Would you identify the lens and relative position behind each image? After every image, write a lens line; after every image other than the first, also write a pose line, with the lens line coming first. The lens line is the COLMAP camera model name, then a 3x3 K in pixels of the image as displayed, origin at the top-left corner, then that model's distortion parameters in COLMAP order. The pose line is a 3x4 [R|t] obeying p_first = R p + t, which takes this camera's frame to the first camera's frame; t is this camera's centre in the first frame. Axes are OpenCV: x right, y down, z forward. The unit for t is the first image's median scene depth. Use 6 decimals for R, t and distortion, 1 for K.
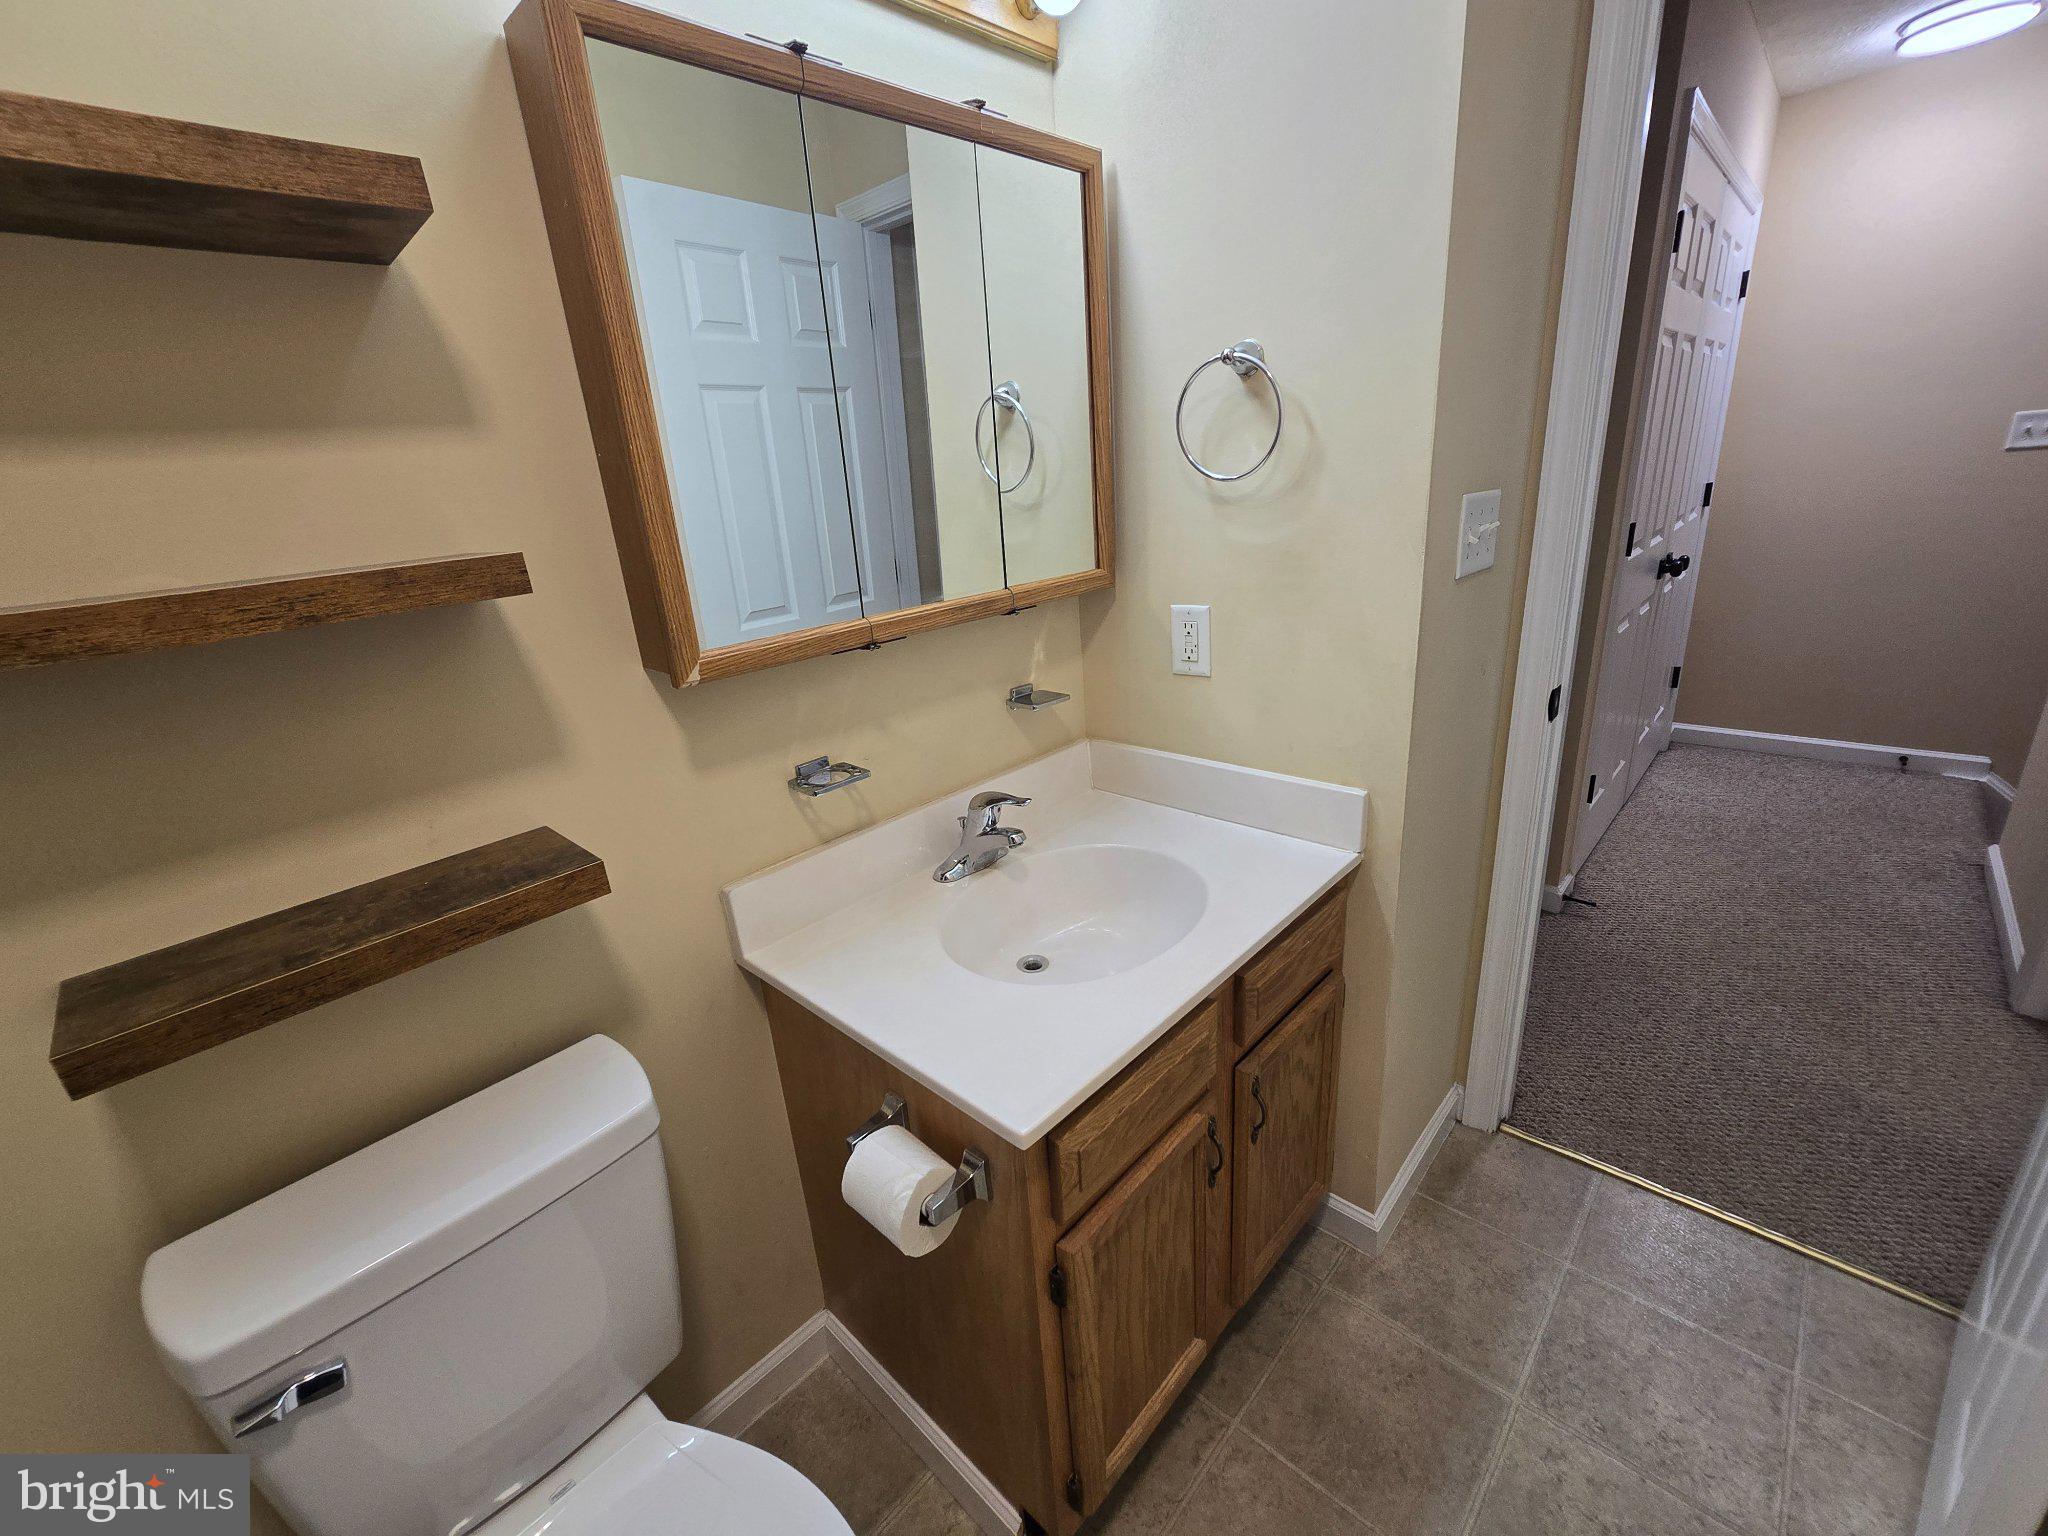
lens RADIAL K [[881.8, 0, 1028.7], [0, 881.8, 759.4], [0, 0, 1]] dist [-0.002366, -0.000255]
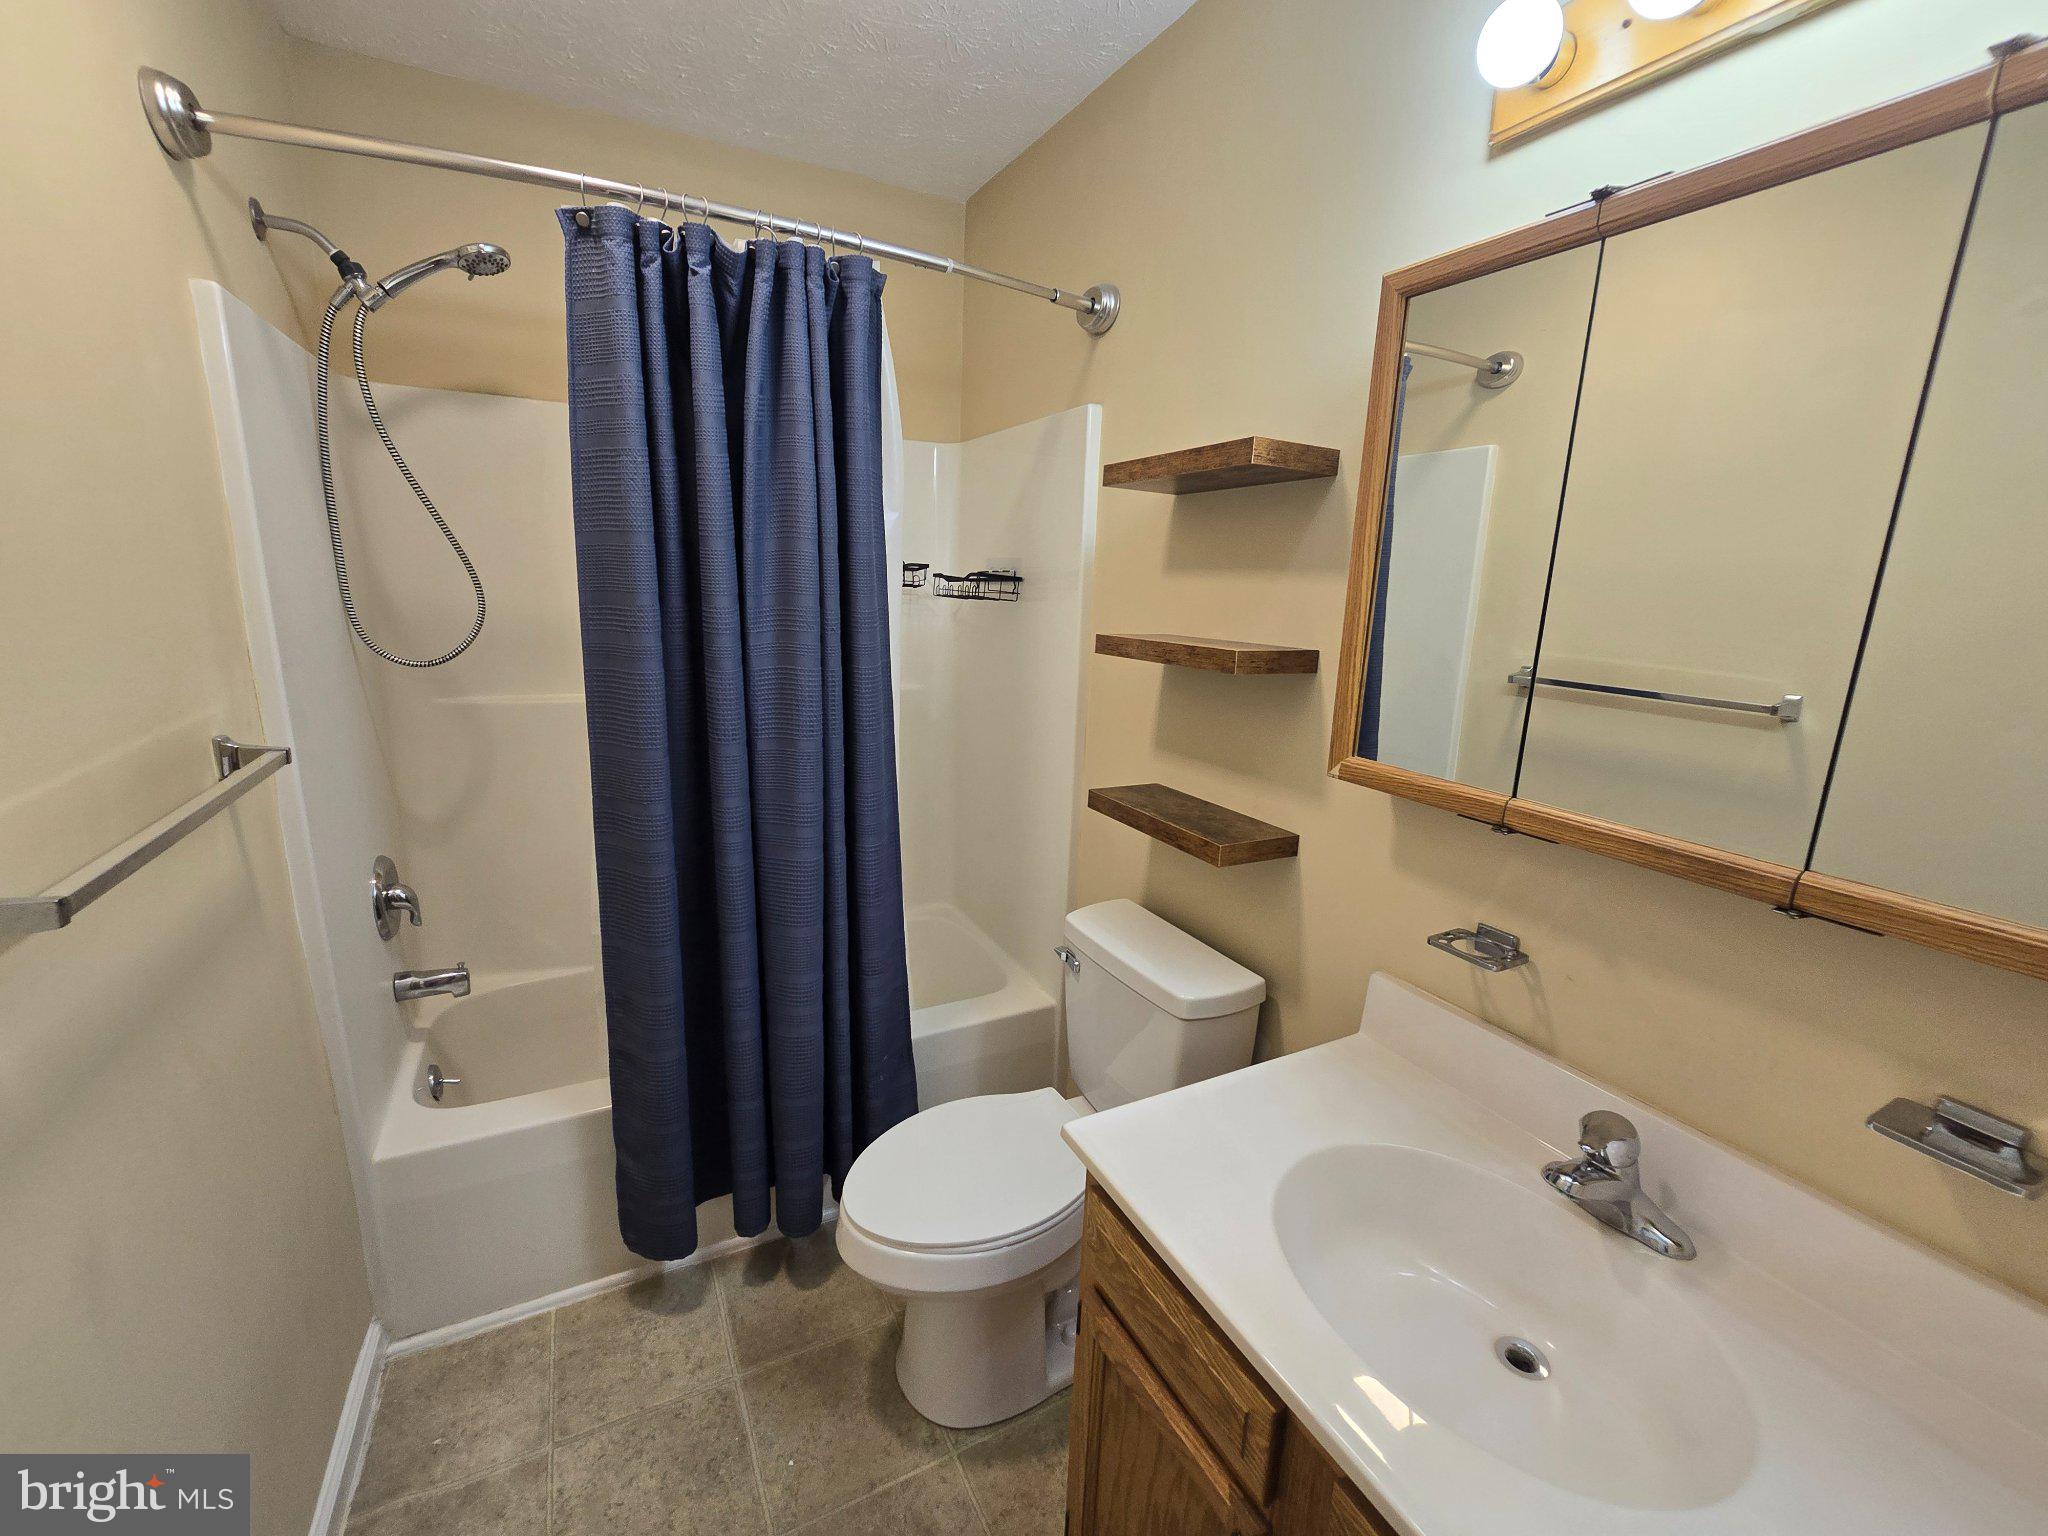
lens RADIAL K [[840.4, 0, 1011.1], [0, 840.4, 769.6], [0, 0, 1]] dist [-0.000925, 0.000031]
pose [[-0.345354, 0.262494, -0.901015, 0.773681], [-0.309616, 0.874463, 0.373433, -0.360728], [0.885928, 0.407935, -0.220727, 0.767571]]
